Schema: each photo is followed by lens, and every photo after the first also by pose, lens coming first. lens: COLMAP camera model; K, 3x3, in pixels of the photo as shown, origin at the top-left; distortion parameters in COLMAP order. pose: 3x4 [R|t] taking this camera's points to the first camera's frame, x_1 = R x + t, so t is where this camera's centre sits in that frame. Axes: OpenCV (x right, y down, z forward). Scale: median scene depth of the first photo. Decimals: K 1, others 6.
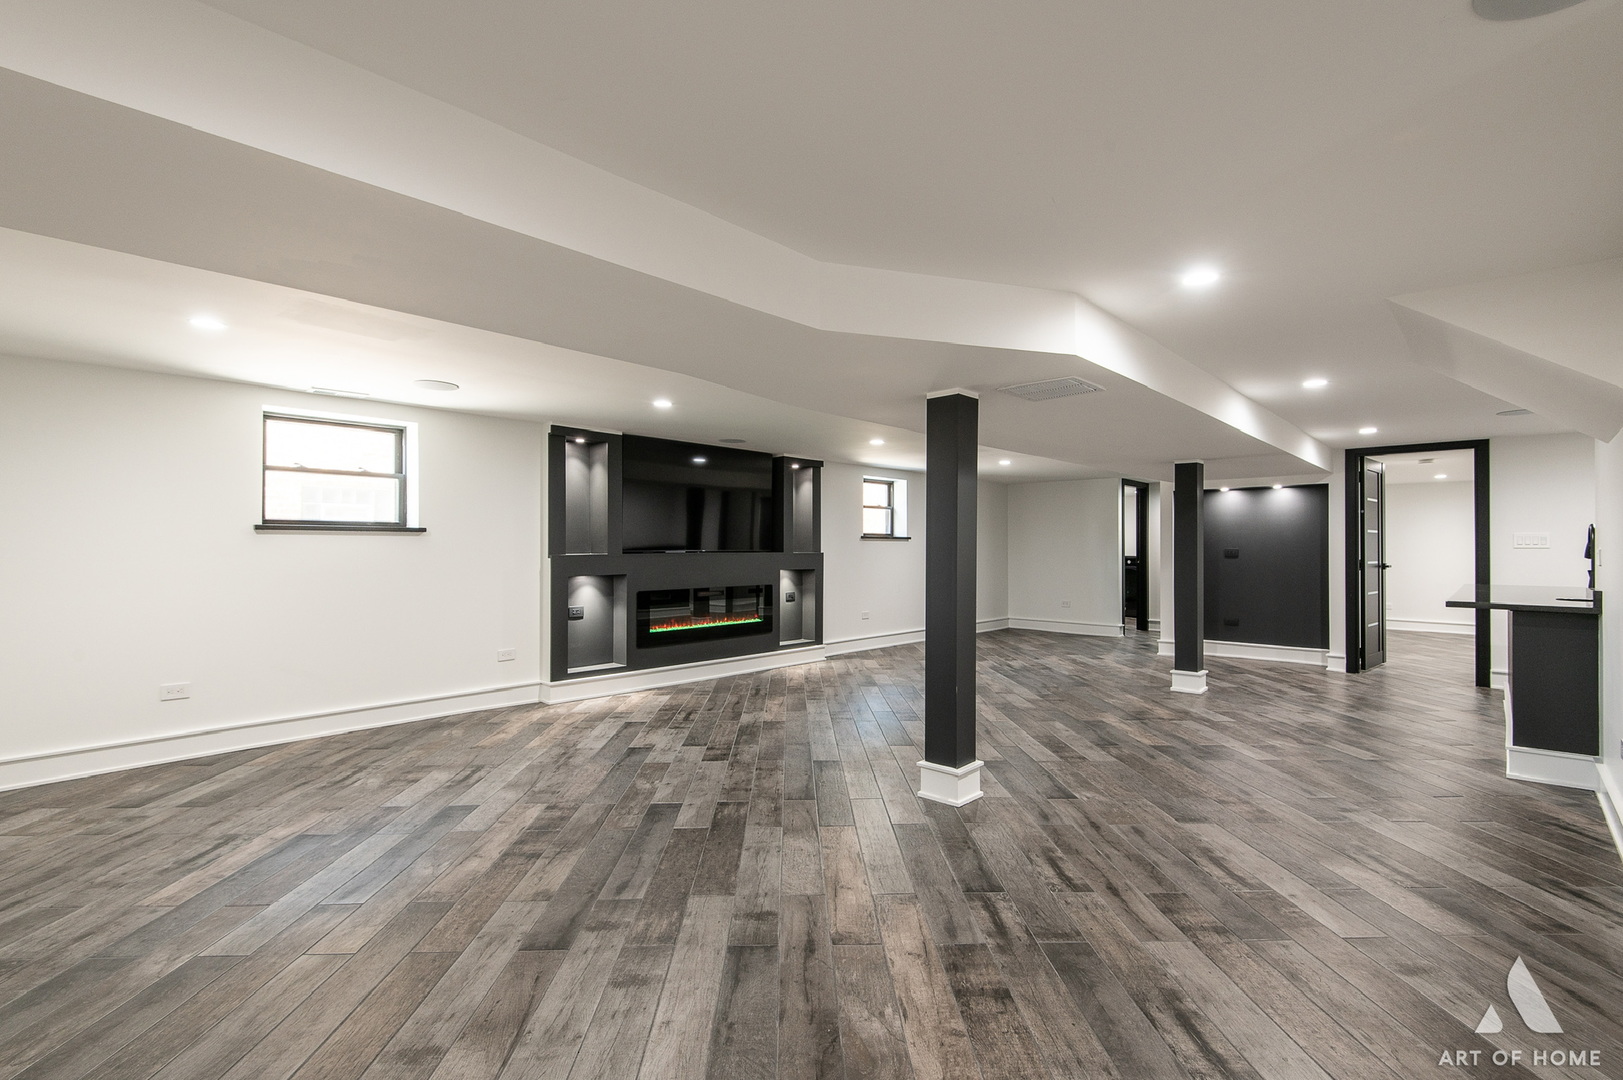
lens RADIAL K [[698.0, 0, 787.7], [0, 698.0, 544.9], [0, 0, 1]] dist [0.011388, -0.006915]
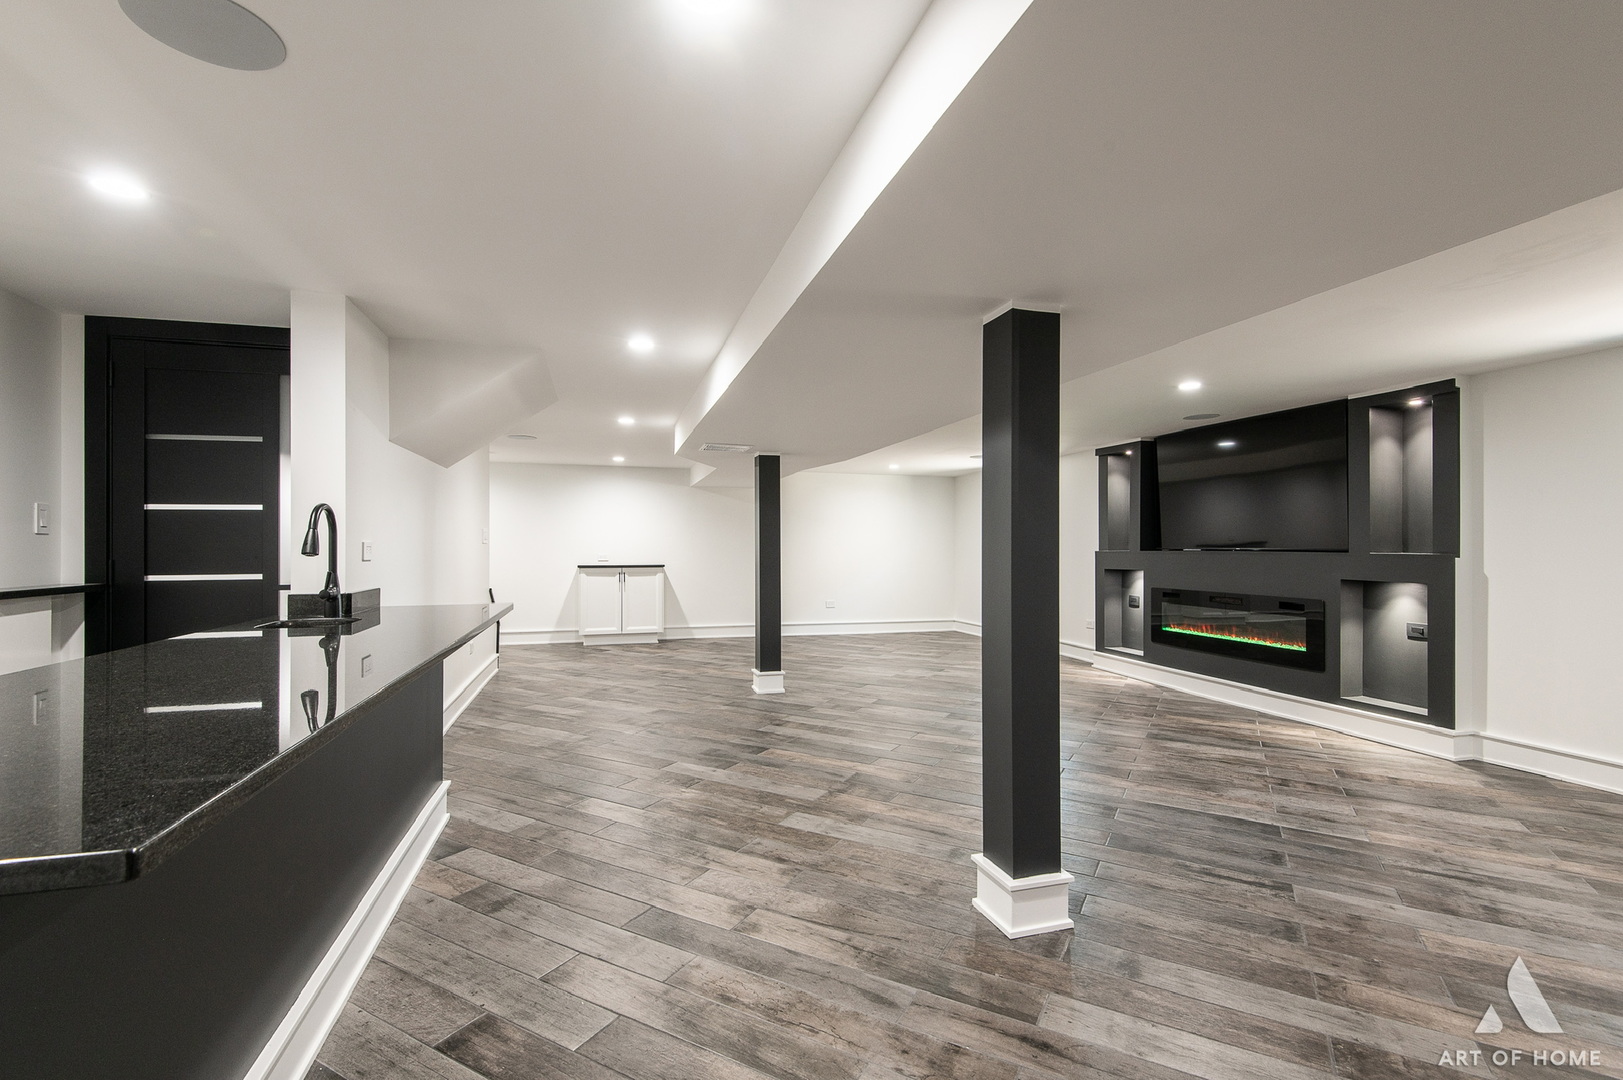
lens RADIAL K [[736.6, 0, 794.8], [0, 736.6, 541.2], [0, 0, 1]] dist [0.014021, -0.008644]
pose [[-0.511939, -0.006885, -0.858994, 0.858103], [0.001518, 0.999959, -0.008919, 0.006139], [0.859020, -0.005870, -0.511908, 0.950413]]
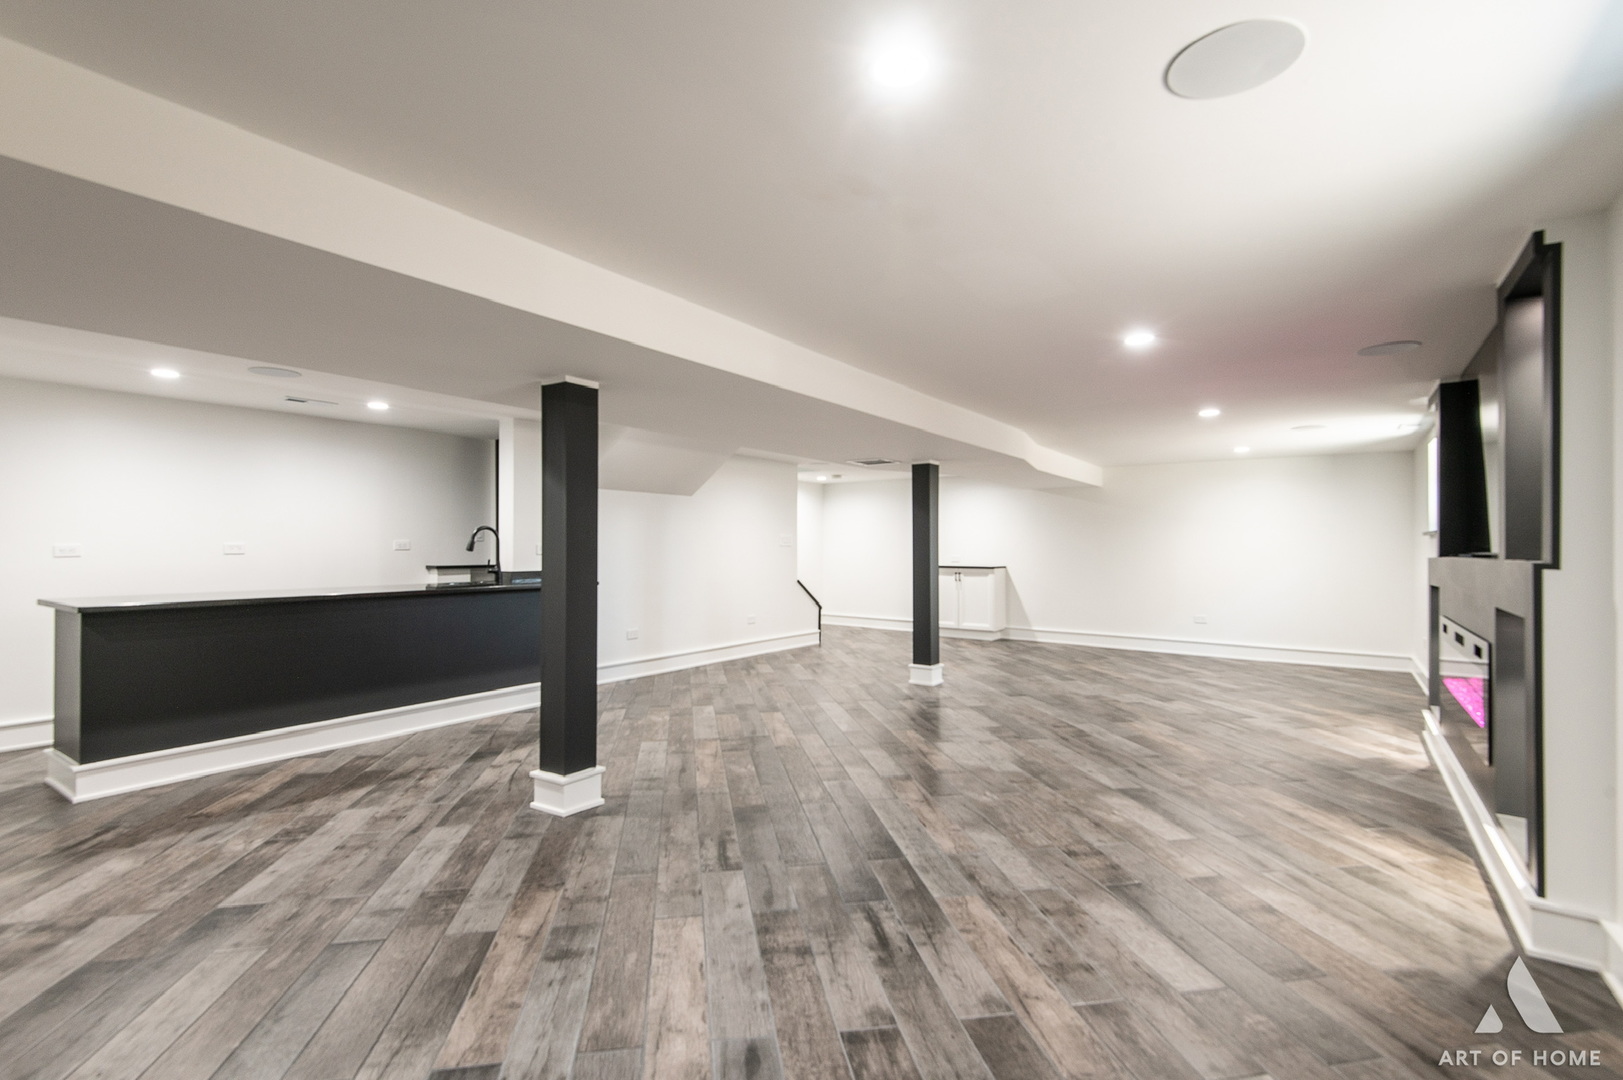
lens RADIAL K [[736.6, 0, 794.8], [0, 736.6, 541.2], [0, 0, 1]] dist [0.014021, -0.008644]
pose [[-0.988586, -0.010728, -0.150276, 0.423447], [-0.008936, 0.999881, -0.012595, 0.010147], [0.150393, -0.011108, -0.988564, 1.375481]]
